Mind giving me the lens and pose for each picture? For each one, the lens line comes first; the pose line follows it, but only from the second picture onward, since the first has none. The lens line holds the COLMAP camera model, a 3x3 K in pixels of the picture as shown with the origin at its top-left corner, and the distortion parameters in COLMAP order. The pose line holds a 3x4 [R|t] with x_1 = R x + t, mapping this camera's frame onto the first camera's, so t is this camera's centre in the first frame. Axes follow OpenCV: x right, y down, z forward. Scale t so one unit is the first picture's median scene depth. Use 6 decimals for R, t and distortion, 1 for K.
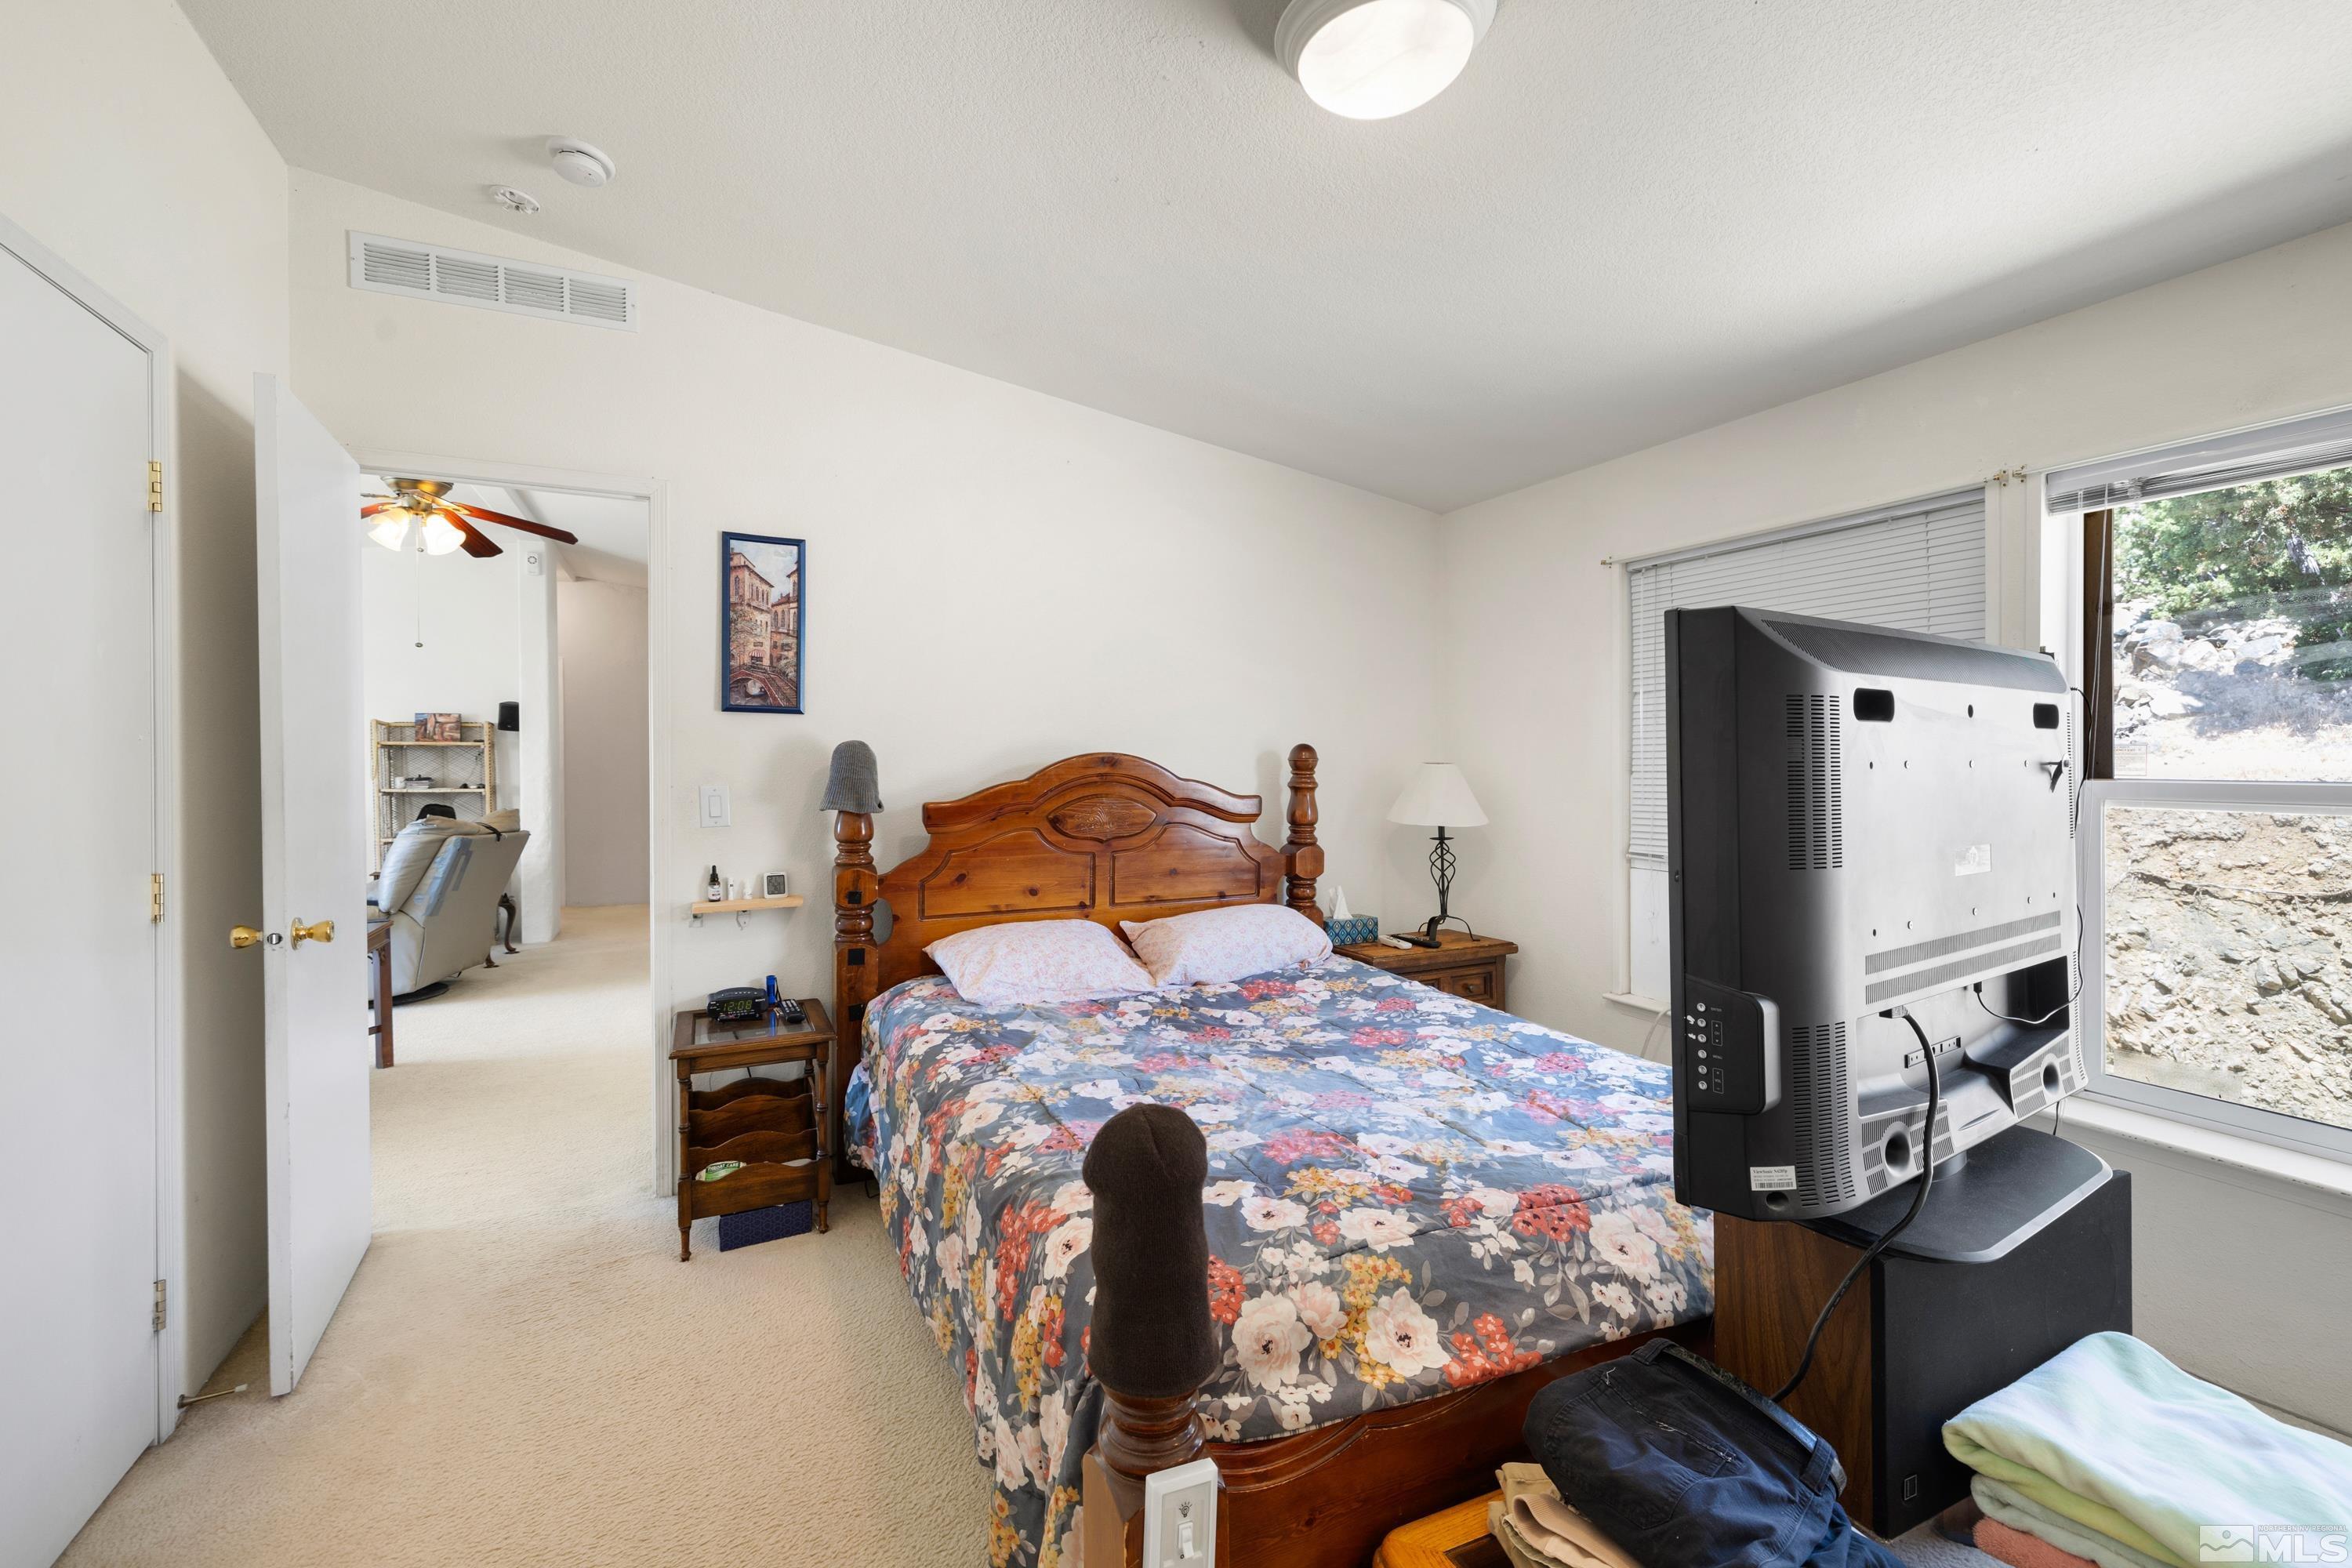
lens RADIAL K [[995.6, 0, 1165.0], [0, 995.6, 743.6], [0, 0, 1]] dist [-0.000720, 0.000126]
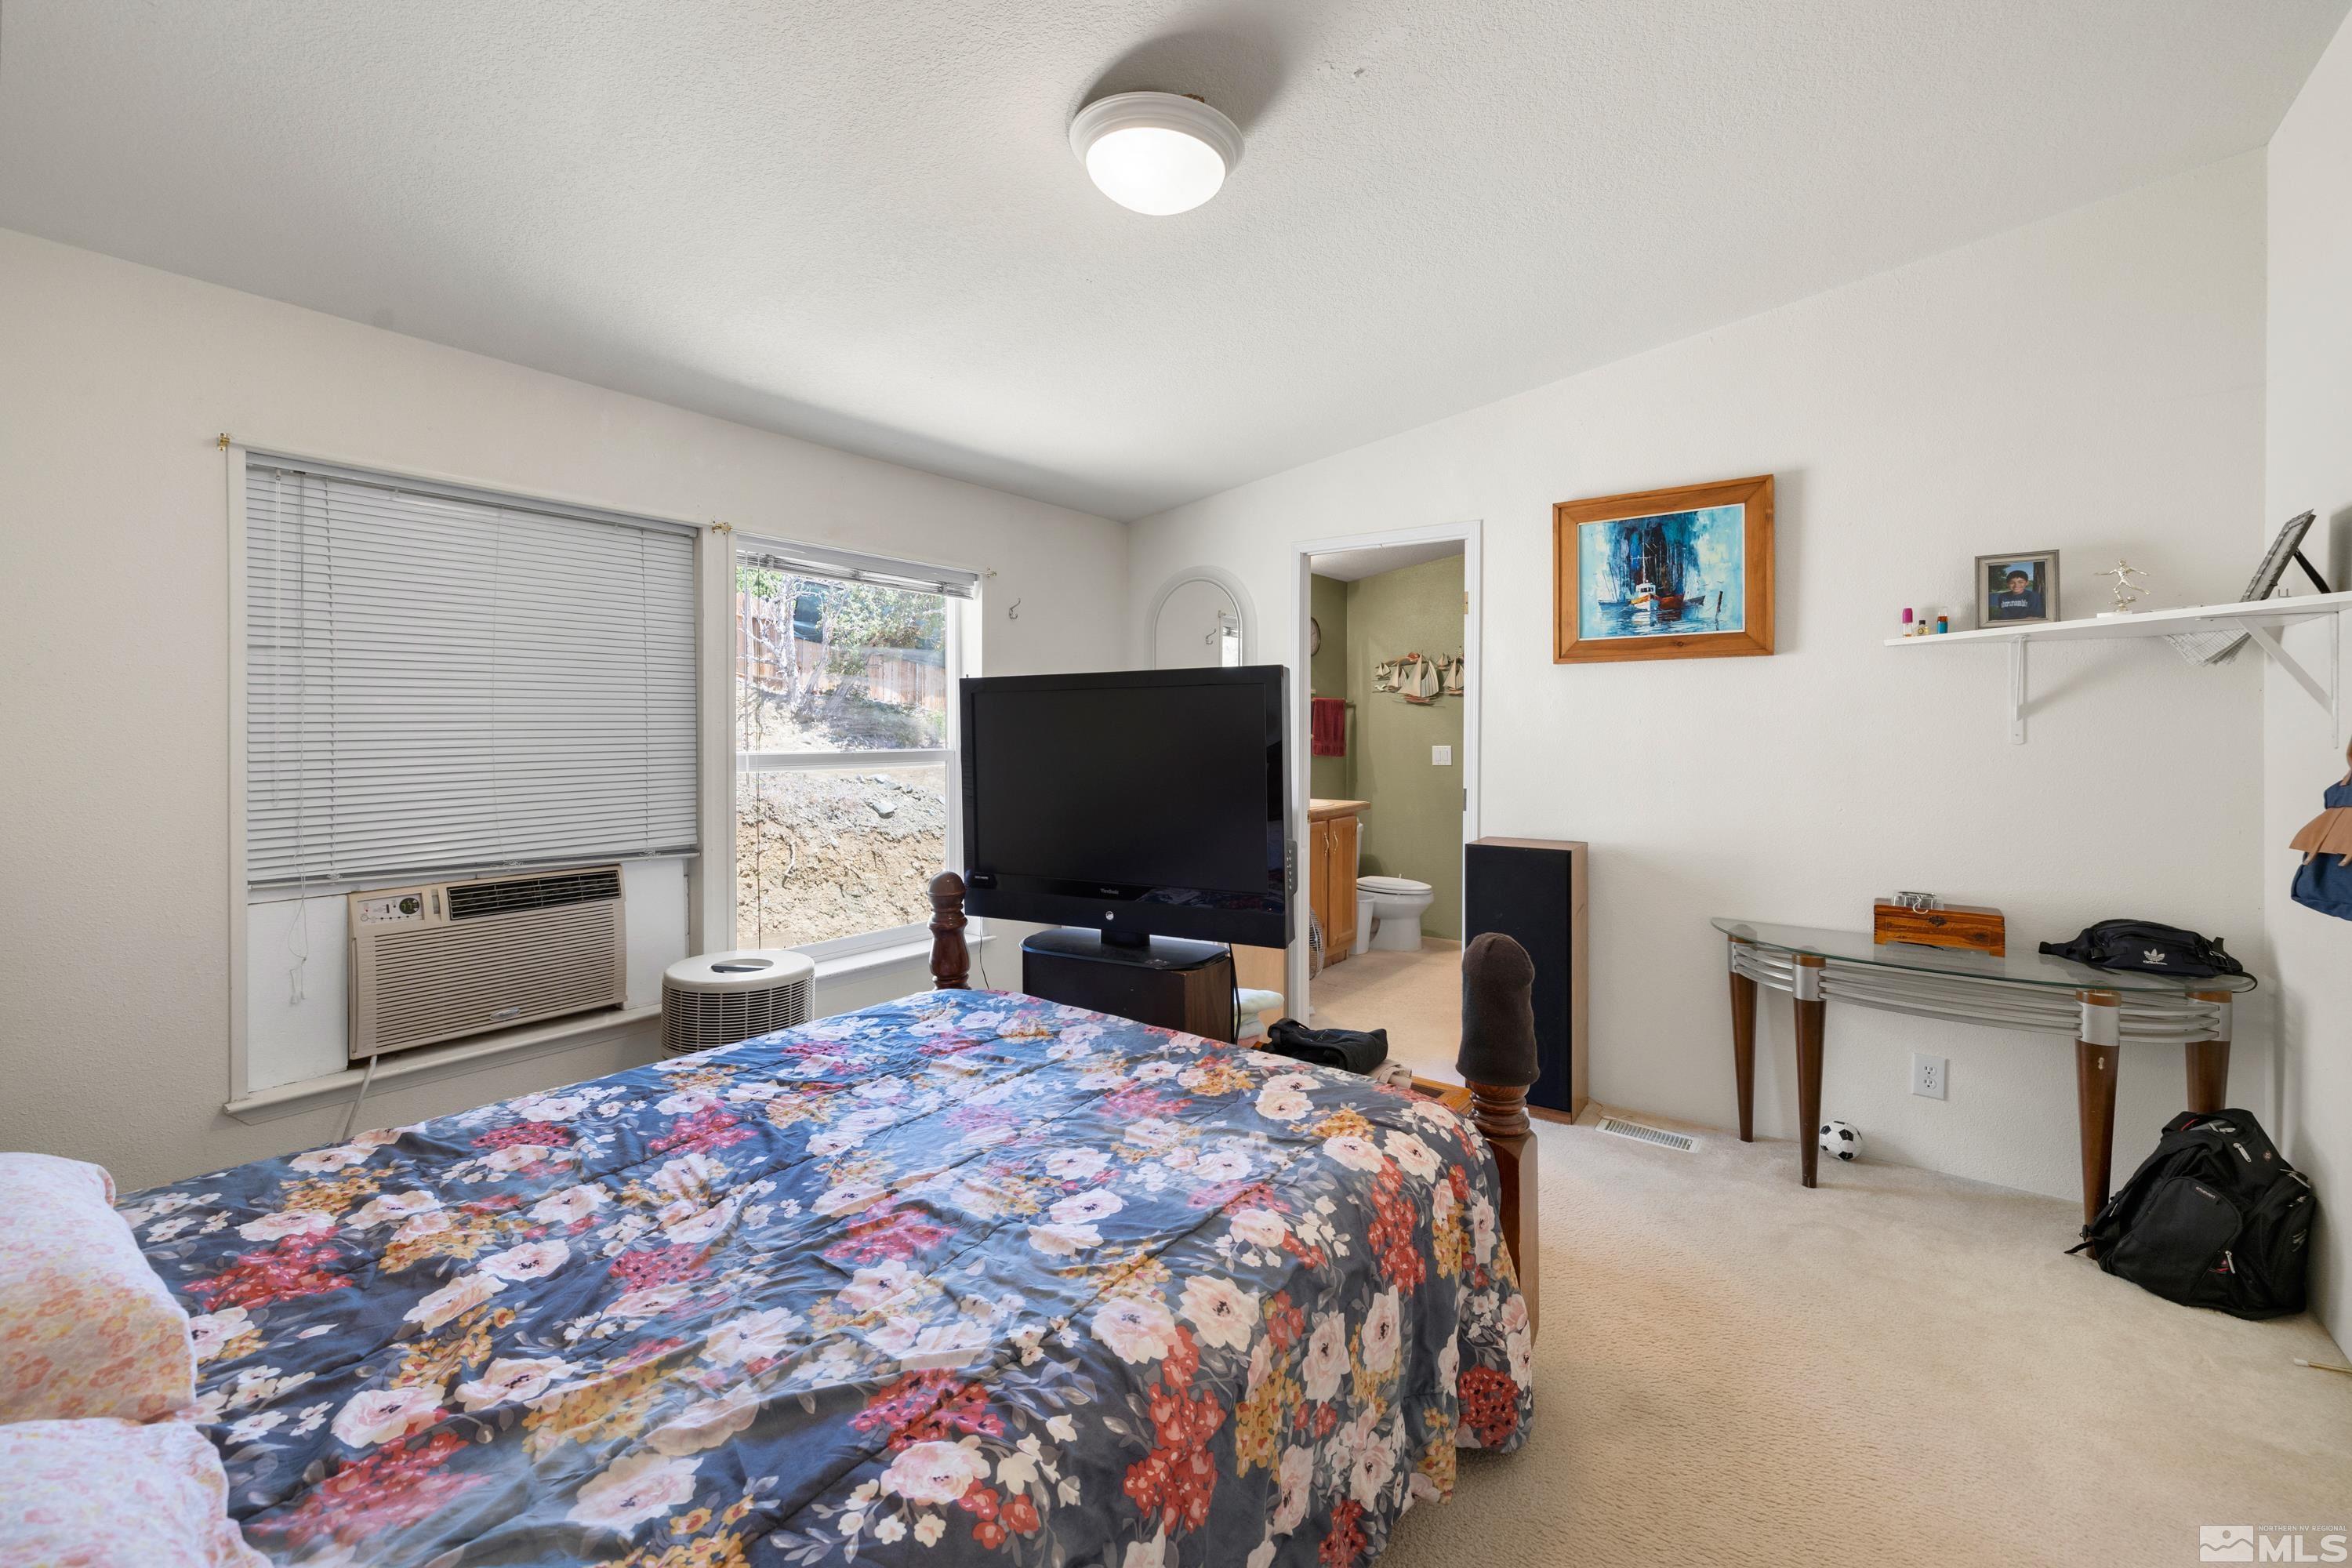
lens RADIAL K [[995.6, 0, 1165.0], [0, 995.6, 743.6], [0, 0, 1]] dist [-0.000720, 0.000126]
pose [[-0.468001, -0.005832, 0.883708, -0.697782], [-0.004232, 0.999982, 0.004358, 0.013731], [-0.883718, -0.001700, -0.468017, 1.275046]]
